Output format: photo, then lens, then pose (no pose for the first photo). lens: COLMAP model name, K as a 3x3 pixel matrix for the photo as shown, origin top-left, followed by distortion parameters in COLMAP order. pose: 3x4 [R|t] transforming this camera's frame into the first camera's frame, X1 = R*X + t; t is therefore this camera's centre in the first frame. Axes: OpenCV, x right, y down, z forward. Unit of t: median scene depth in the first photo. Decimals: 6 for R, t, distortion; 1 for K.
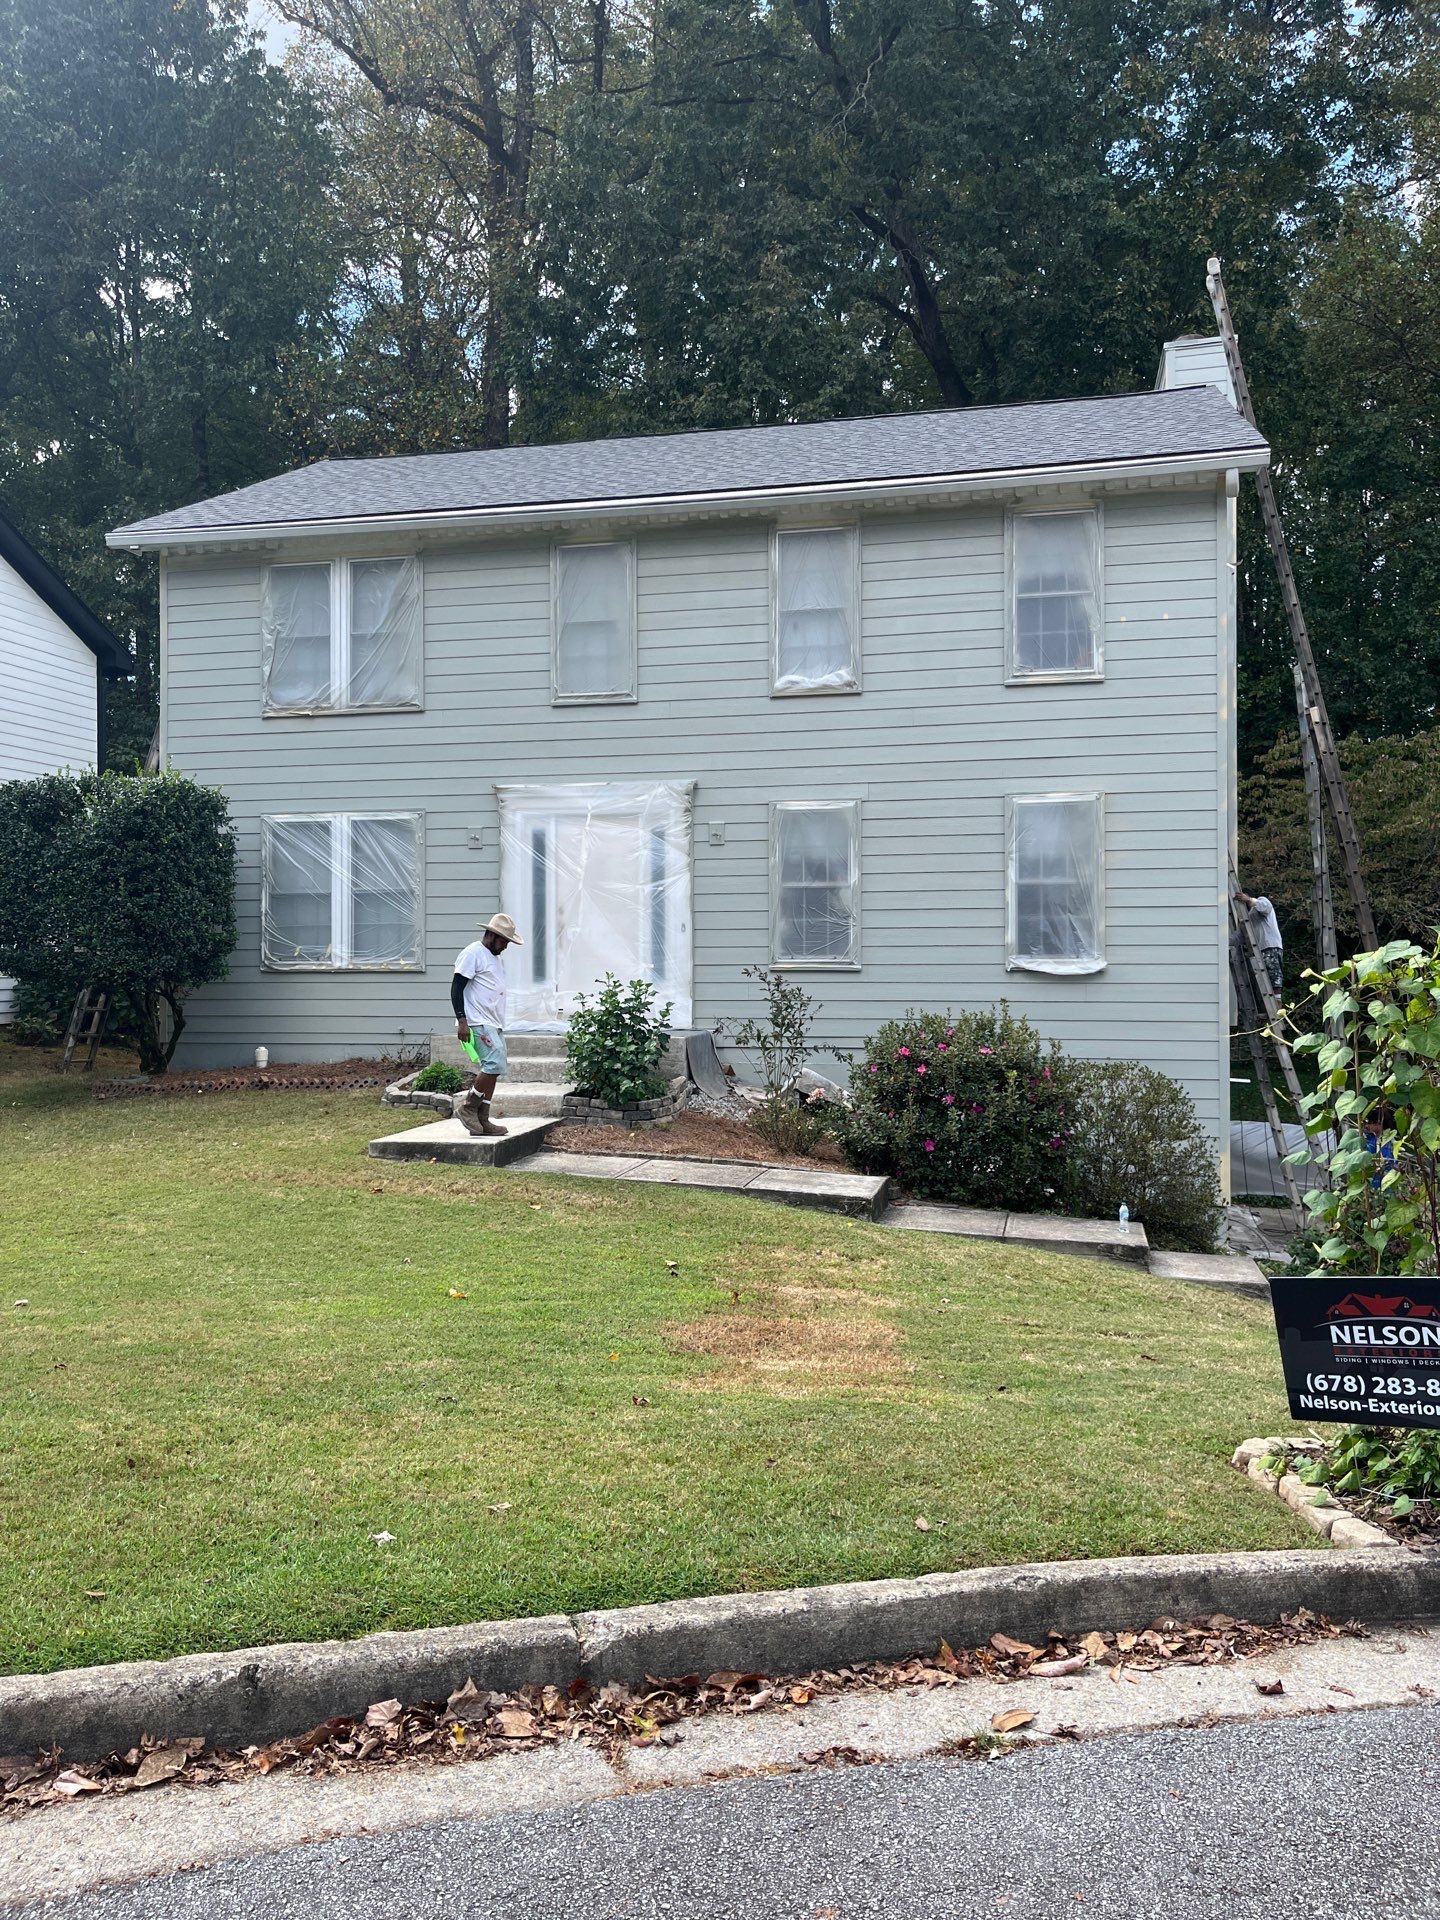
lens RADIAL K [[1527.3, 0, 720.0], [0, 1527.3, 960.0], [0, 0, 1]] dist [0.001064, -0.002089]
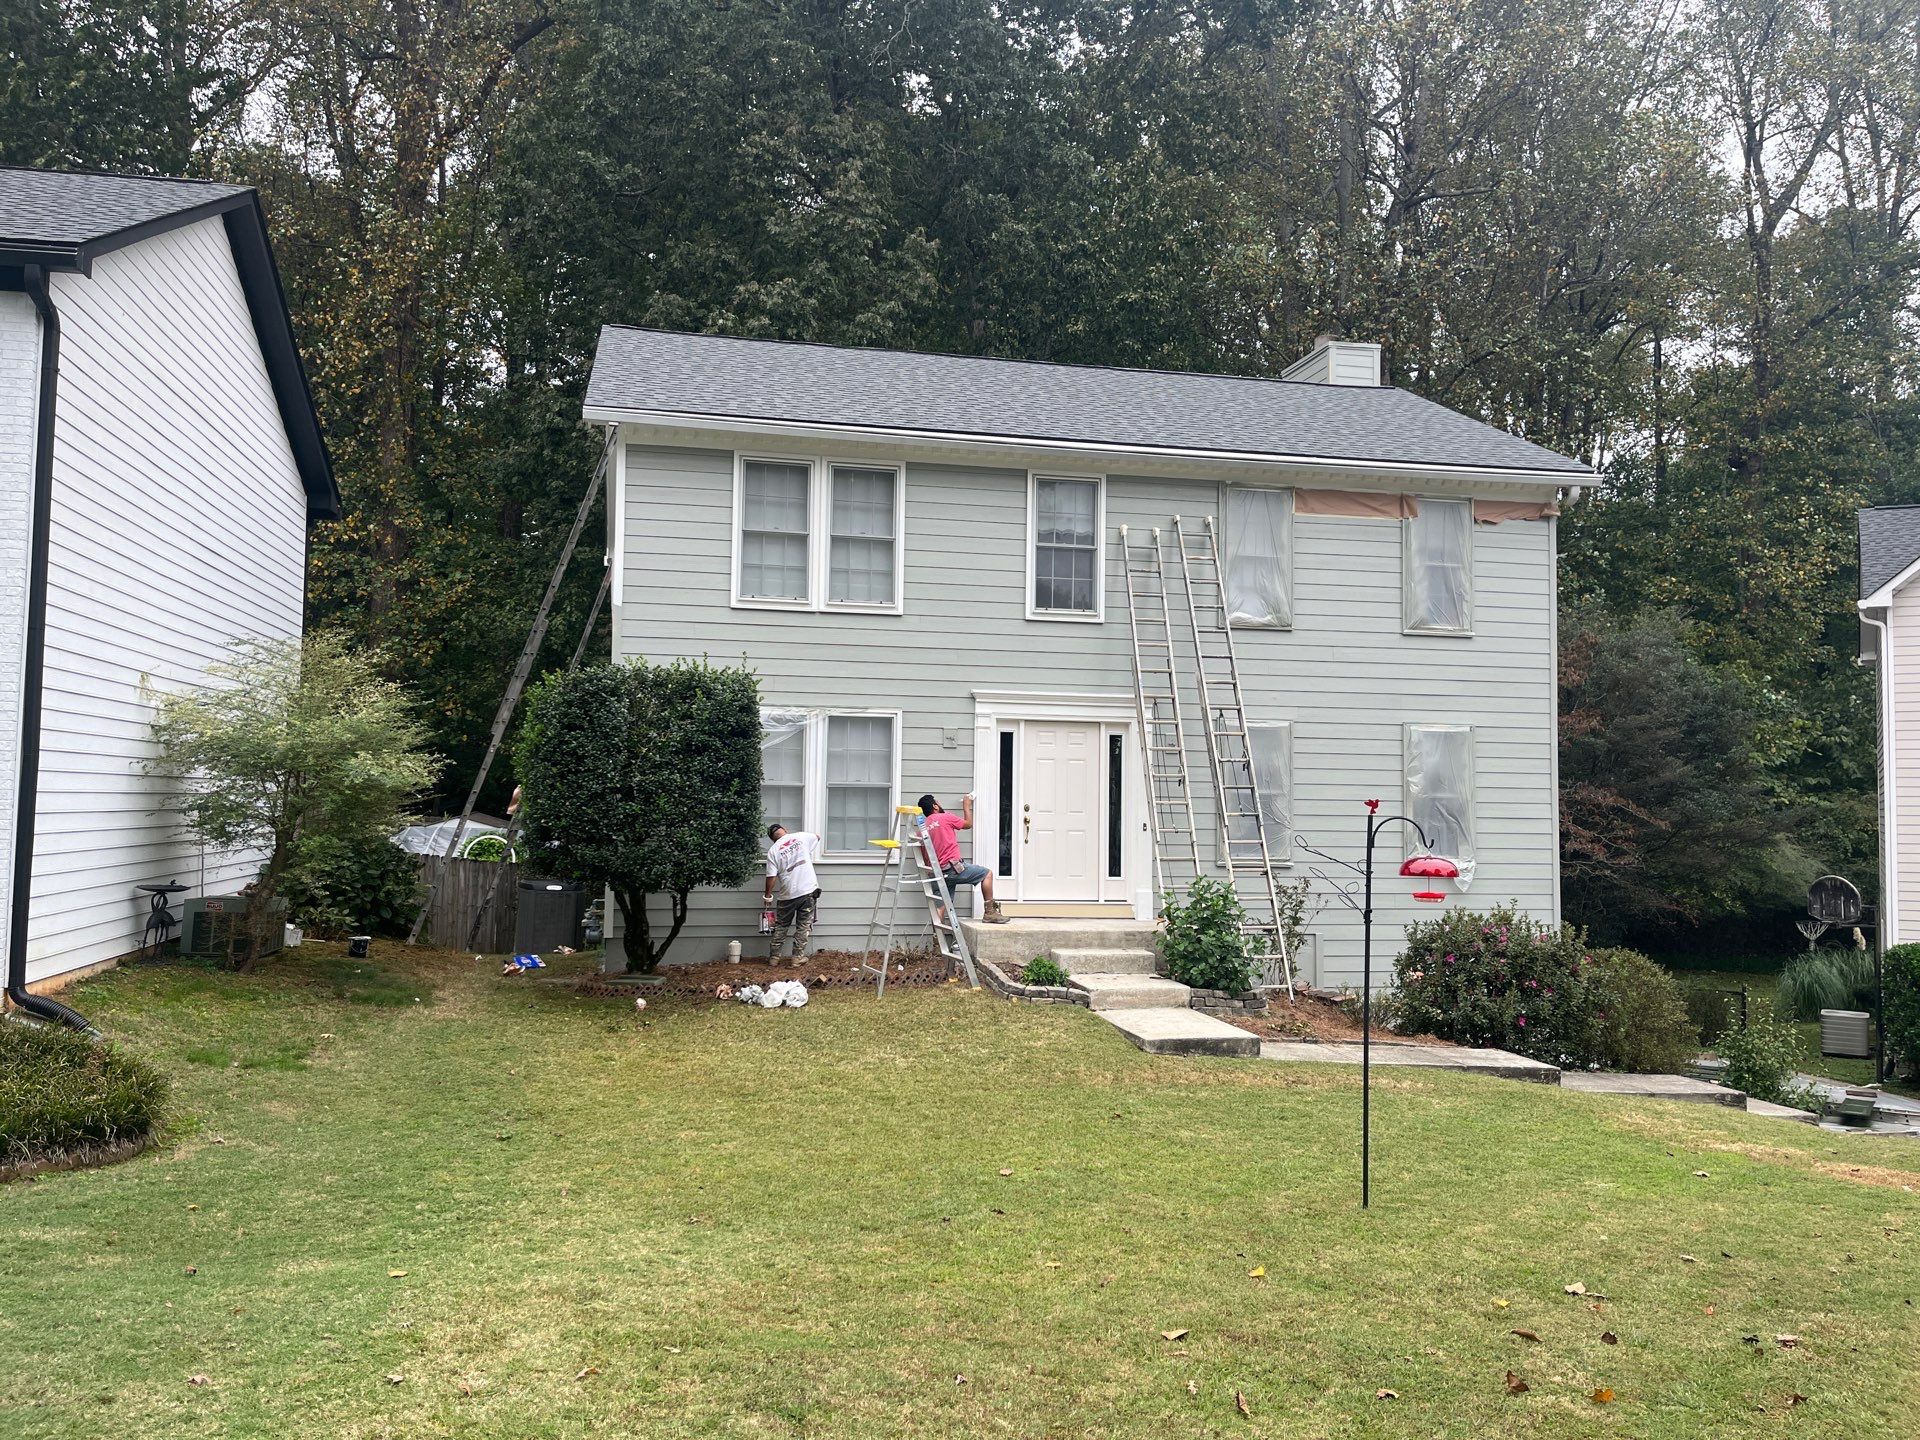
lens RADIAL K [[1352.5, 0, 960.0], [0, 1352.5, 720.0], [0, 0, 1]] dist [0.000002, -0.000431]
pose [[0.919380, 0.049265, 0.390274, -0.535257], [-0.012248, 0.995231, -0.096778, -0.002064], [-0.393180, 0.084195, 0.915598, 0.147683]]
